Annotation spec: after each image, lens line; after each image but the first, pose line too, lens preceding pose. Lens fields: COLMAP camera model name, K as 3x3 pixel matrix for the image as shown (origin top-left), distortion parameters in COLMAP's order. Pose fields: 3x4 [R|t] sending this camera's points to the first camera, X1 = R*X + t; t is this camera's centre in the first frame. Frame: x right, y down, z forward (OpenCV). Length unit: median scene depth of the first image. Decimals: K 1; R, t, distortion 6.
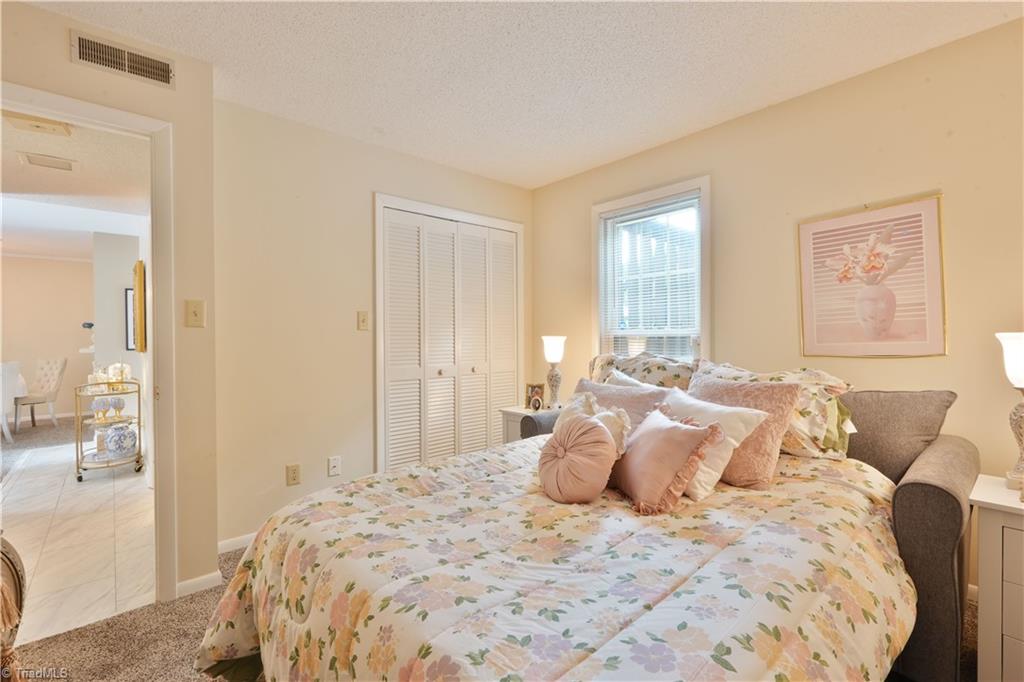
lens RADIAL K [[455.4, 0, 511.6], [0, 455.4, 338.5], [0, 0, 1]] dist [-0.000049, 0.000168]
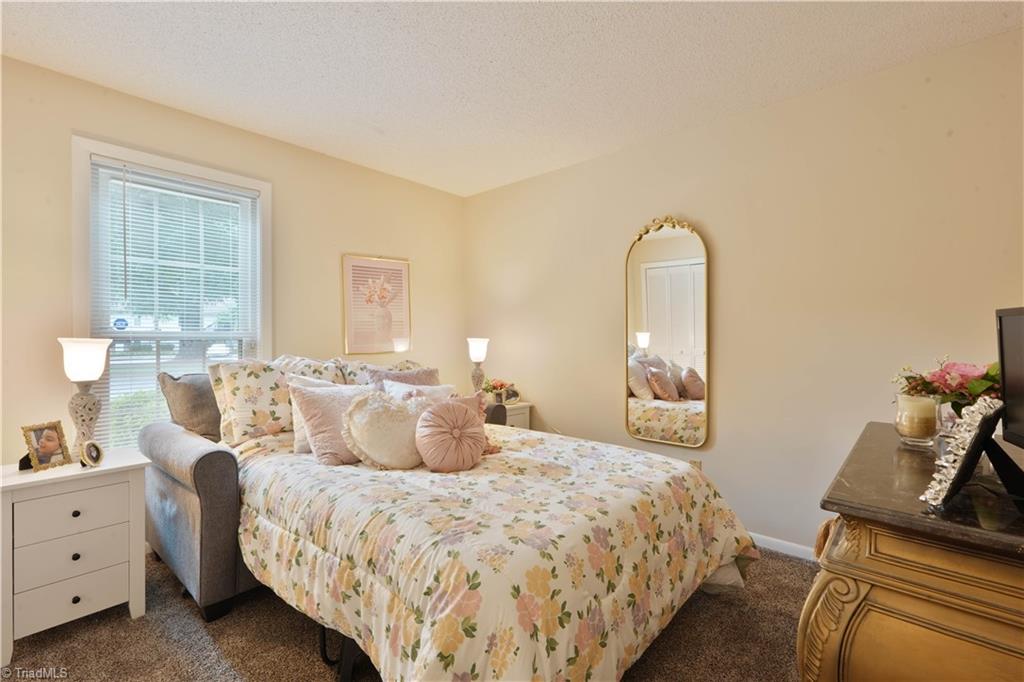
lens RADIAL K [[455.4, 0, 510.6], [0, 455.4, 339.9], [0, 0, 1]] dist [-0.000049, 0.000168]
pose [[-0.103424, 0.003788, 0.994630, -0.900768], [0.005236, 0.999981, -0.003264, 0.003003], [-0.994624, 0.004870, -0.103442, 0.783685]]
